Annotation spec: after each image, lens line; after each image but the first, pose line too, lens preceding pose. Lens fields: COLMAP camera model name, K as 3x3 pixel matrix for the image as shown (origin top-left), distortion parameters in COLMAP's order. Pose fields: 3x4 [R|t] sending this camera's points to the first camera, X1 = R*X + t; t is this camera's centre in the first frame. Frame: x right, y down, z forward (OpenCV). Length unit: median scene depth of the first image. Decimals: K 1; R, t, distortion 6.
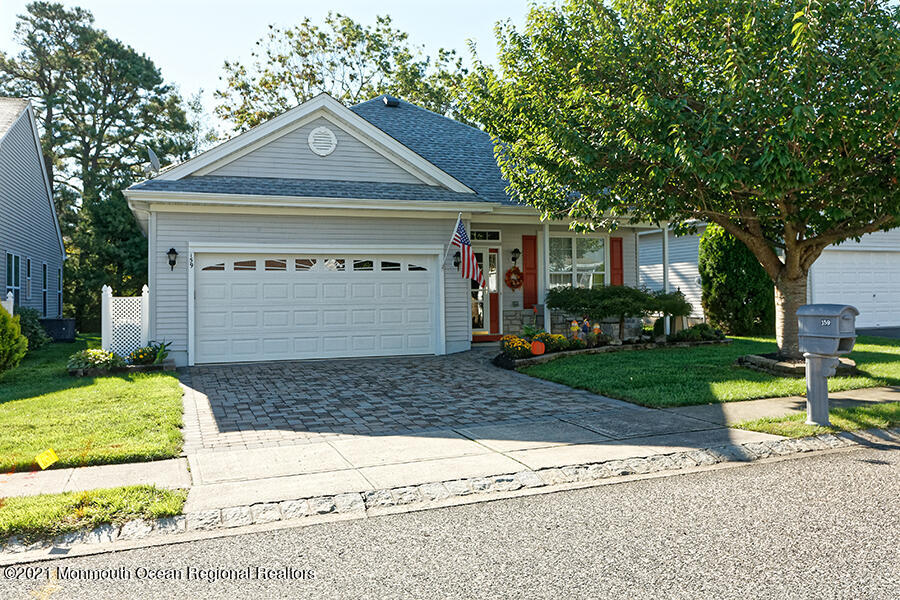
lens RADIAL K [[729.0, 0, 446.2], [0, 729.0, 294.5], [0, 0, 1]] dist [-0.009109, -0.000105]
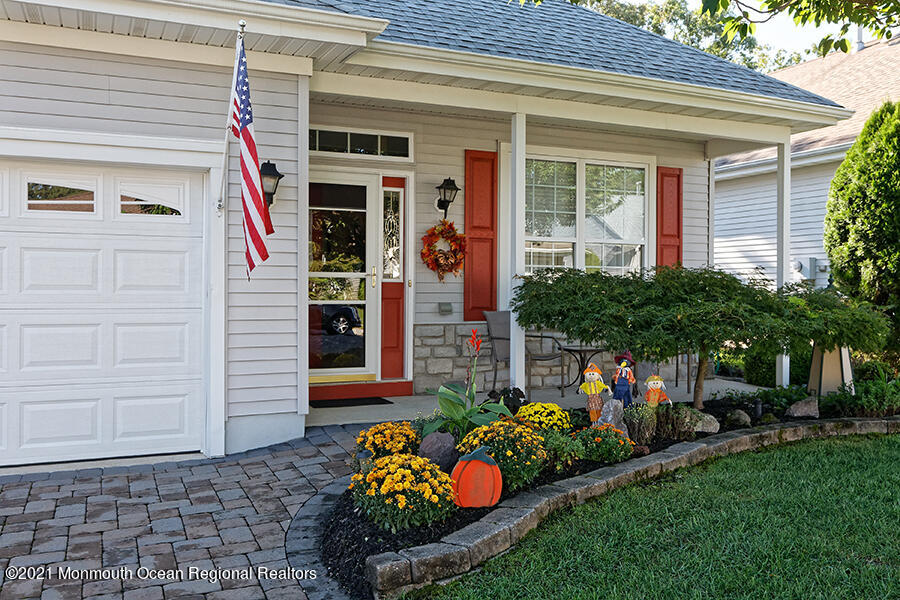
lens RADIAL K [[759.4, 0, 447.3], [0, 759.4, 299.6], [0, 0, 1]] dist [-0.010511, -0.000894]
pose [[0.999049, 0.017700, 0.039853, 0.079751], [-0.018601, 0.999577, 0.022352, -0.002426], [-0.039441, -0.023072, 0.998956, 0.560318]]
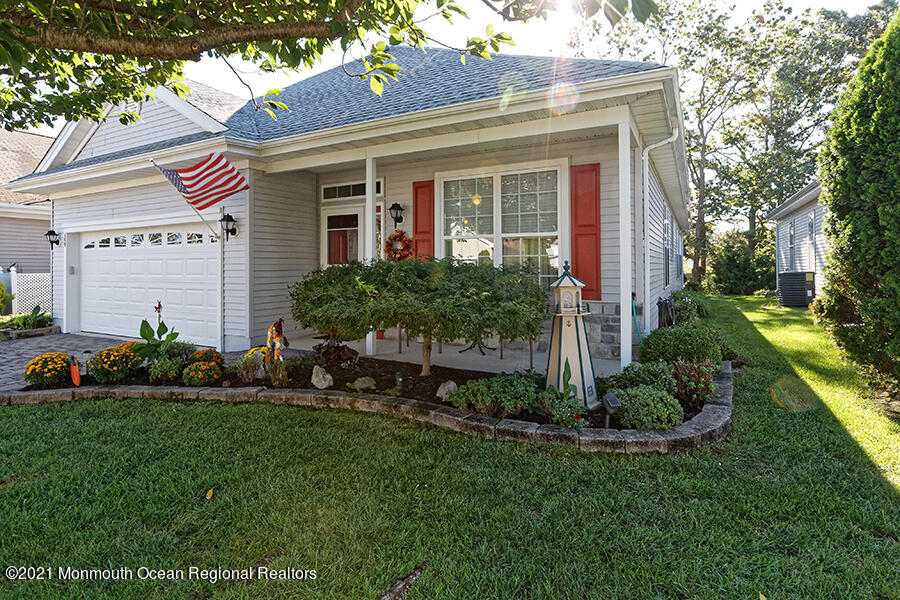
lens RADIAL K [[458.2, 0, 439.8], [0, 458.2, 268.6], [0, 0, 1]] dist [-0.001399, -0.000002]
pose [[0.650211, 0.015717, -0.759591, 0.445368], [0.003495, 0.999714, 0.023677, -0.013461], [0.759746, -0.018050, 0.649970, 0.764018]]
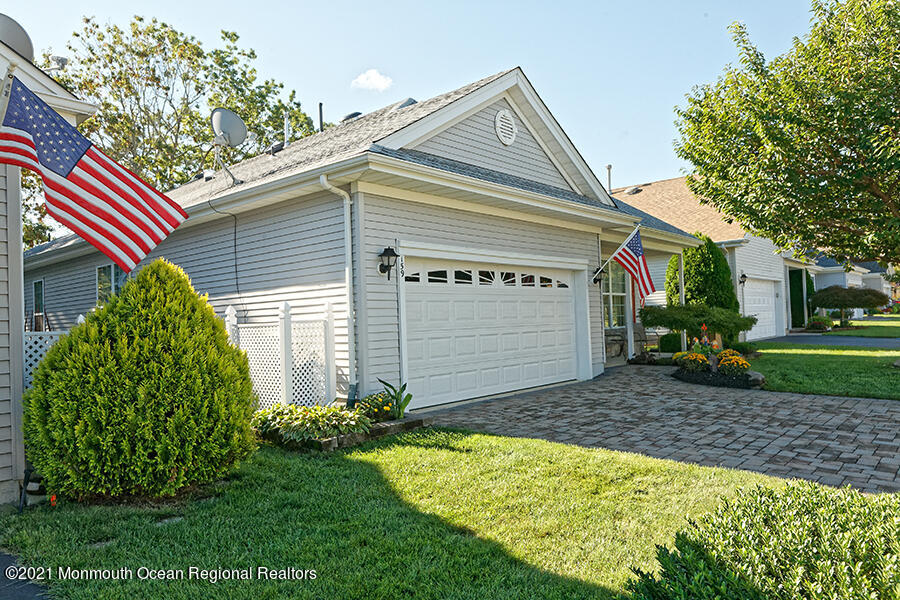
lens RADIAL K [[601.5, 0, 455.6], [0, 601.5, 304.8], [0, 0, 1]] dist [-0.001832, -0.000770]
pose [[0.883522, 0.000269, 0.468390, -0.448770], [0.011611, 0.999680, -0.022476, 0.003162], [-0.468246, 0.025296, 0.883236, 0.361098]]
